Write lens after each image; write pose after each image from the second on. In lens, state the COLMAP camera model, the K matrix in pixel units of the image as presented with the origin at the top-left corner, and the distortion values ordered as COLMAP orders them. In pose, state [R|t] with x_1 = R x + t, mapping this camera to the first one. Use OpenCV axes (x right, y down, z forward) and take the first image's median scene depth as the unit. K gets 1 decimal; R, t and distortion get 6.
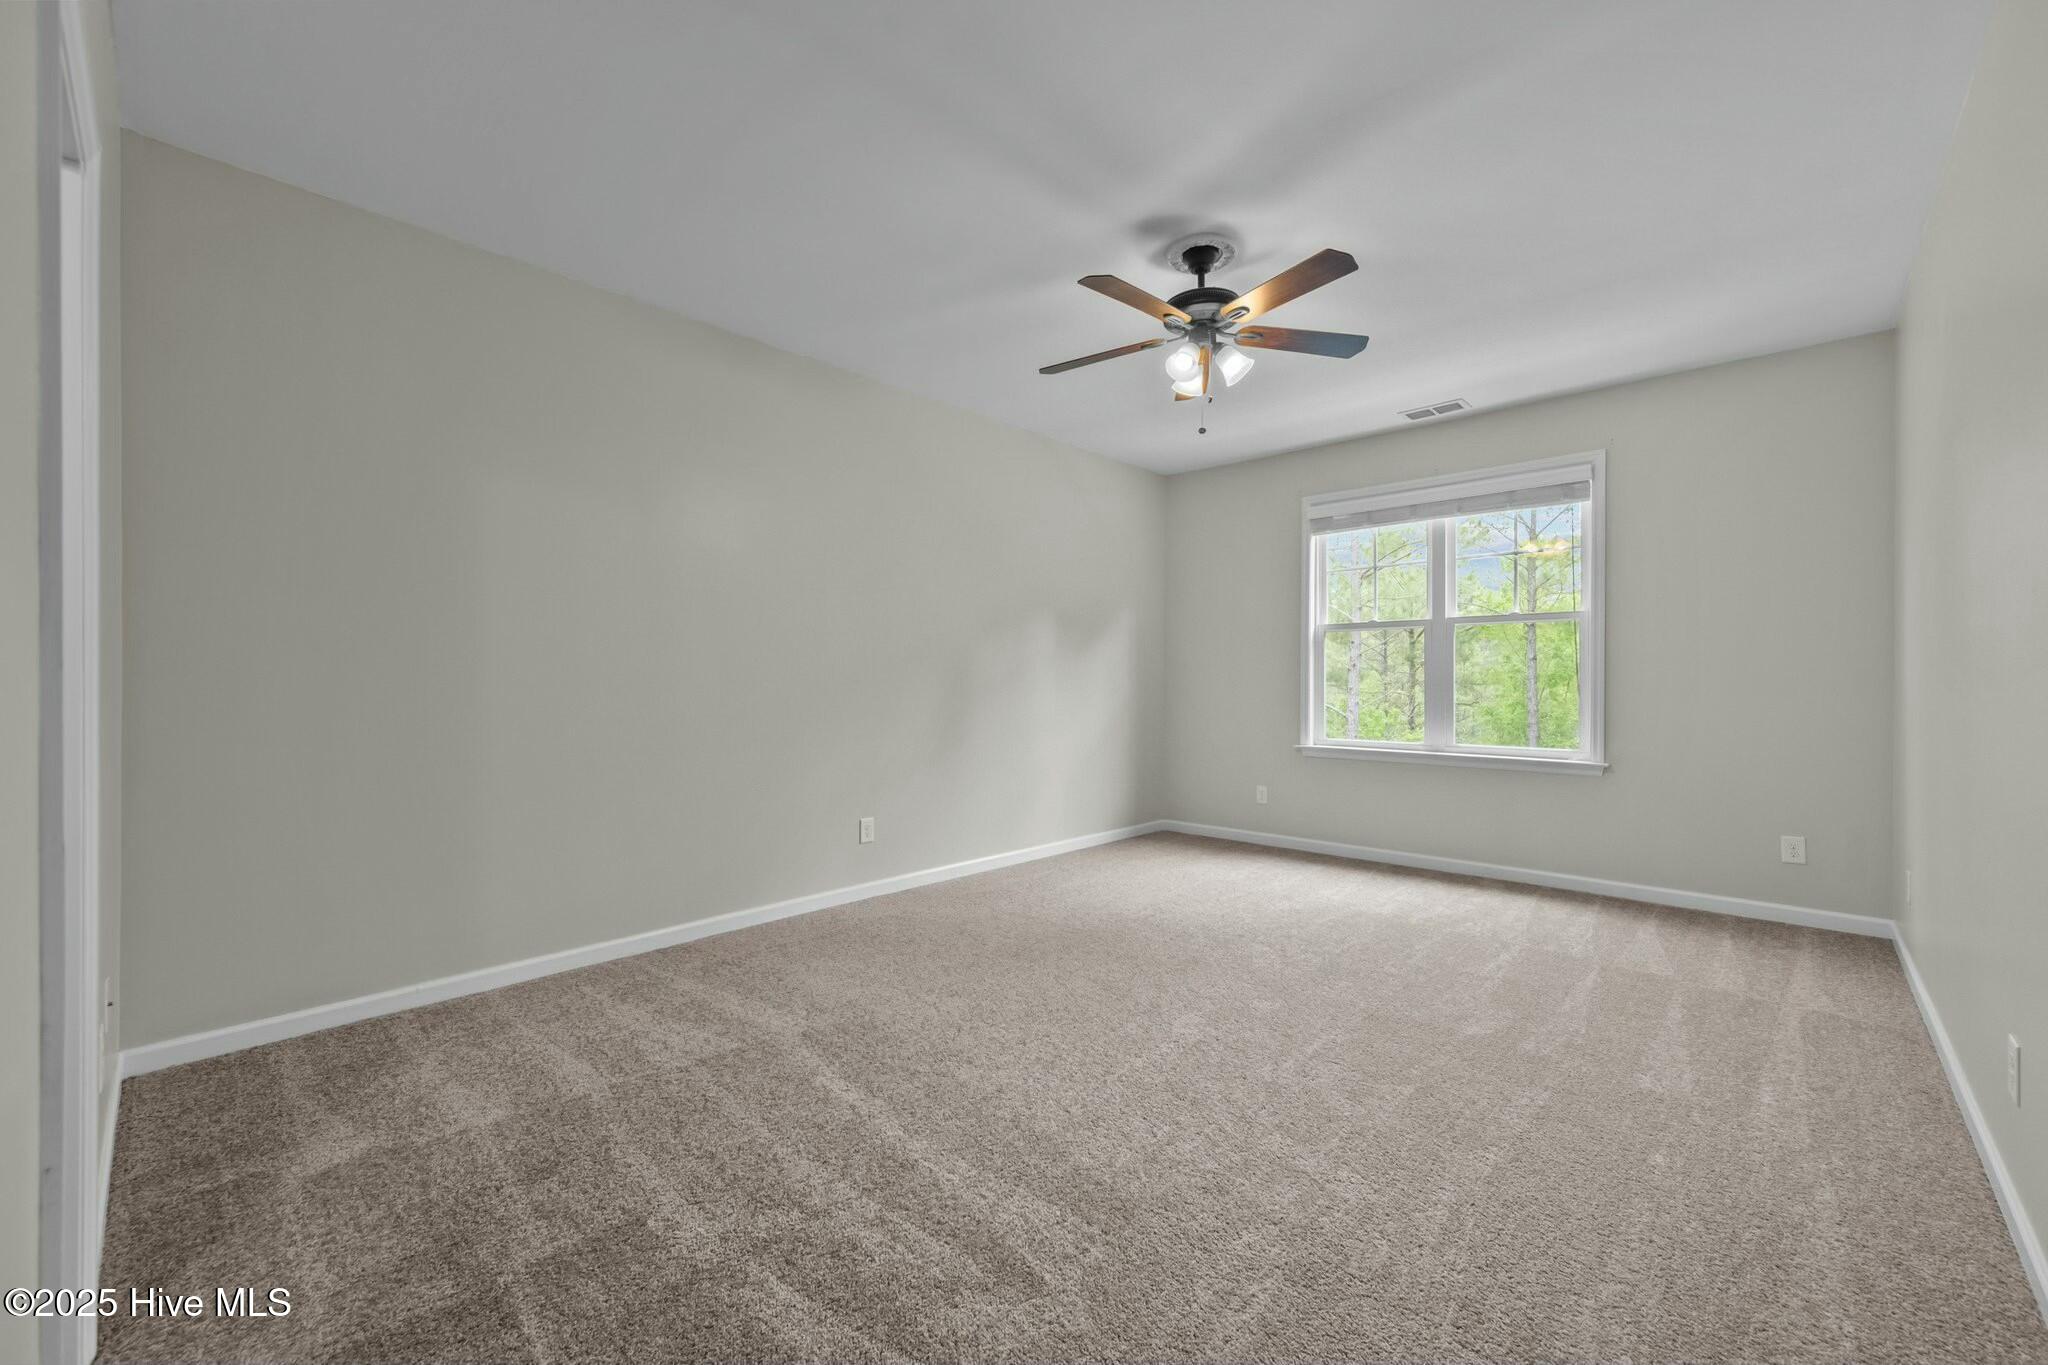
lens RADIAL K [[805.4, 0, 1032.4], [0, 805.4, 684.3], [0, 0, 1]] dist [-0.000868, -0.000371]
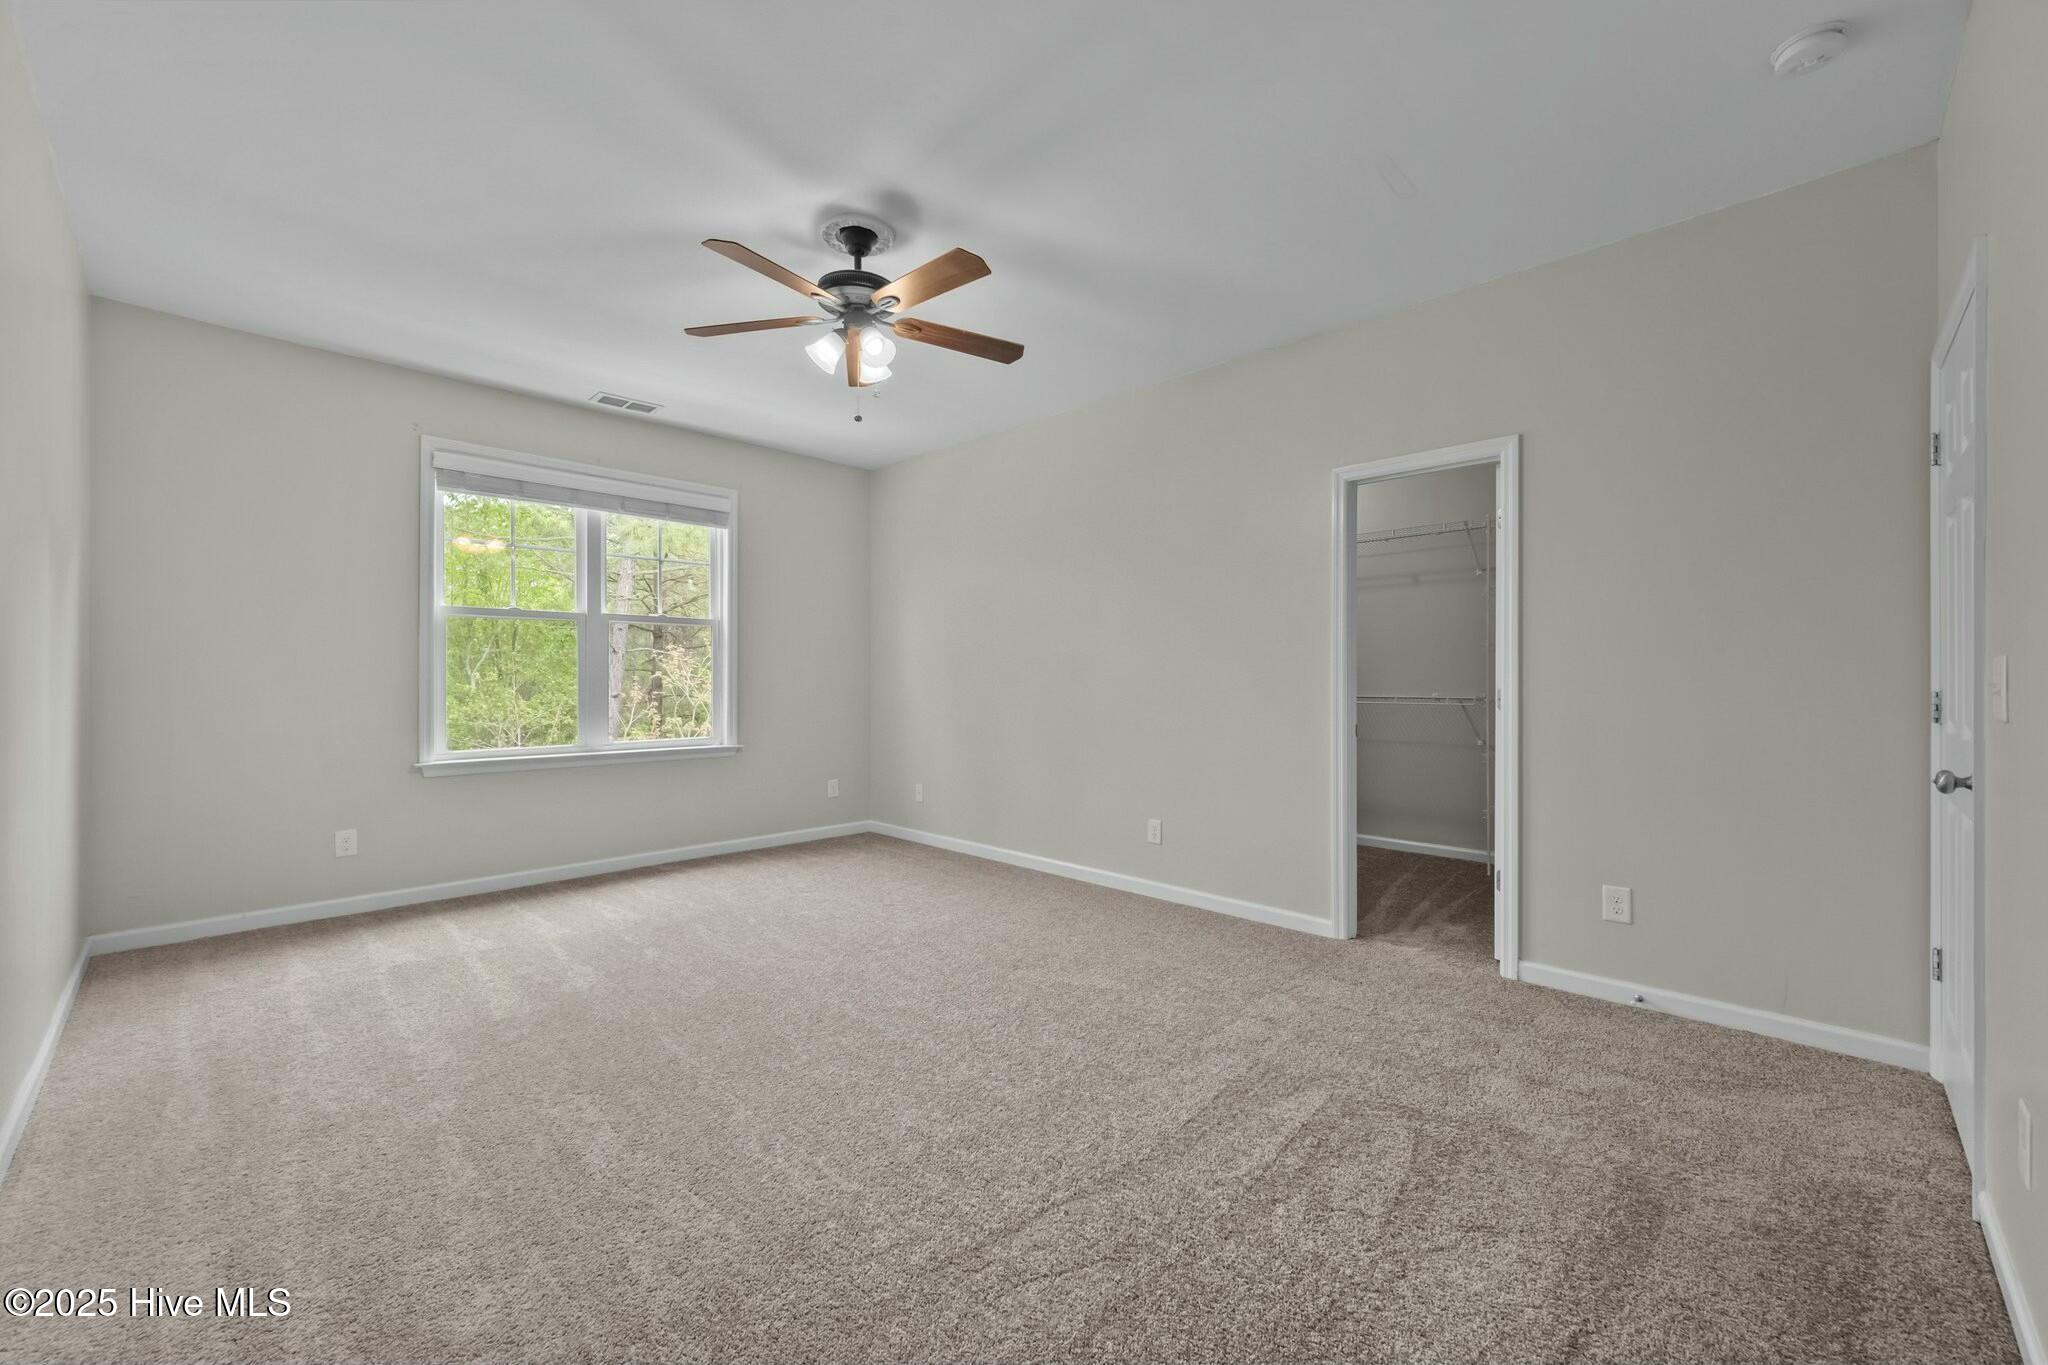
lens RADIAL K [[805.4, 0, 1032.4], [0, 805.4, 684.3], [0, 0, 1]] dist [-0.000868, -0.000371]
pose [[0.015408, -0.002715, 0.999878, -0.487367], [0.005279, 0.999983, 0.002634, 0.003492], [-0.999867, 0.005237, 0.015422, 0.498103]]
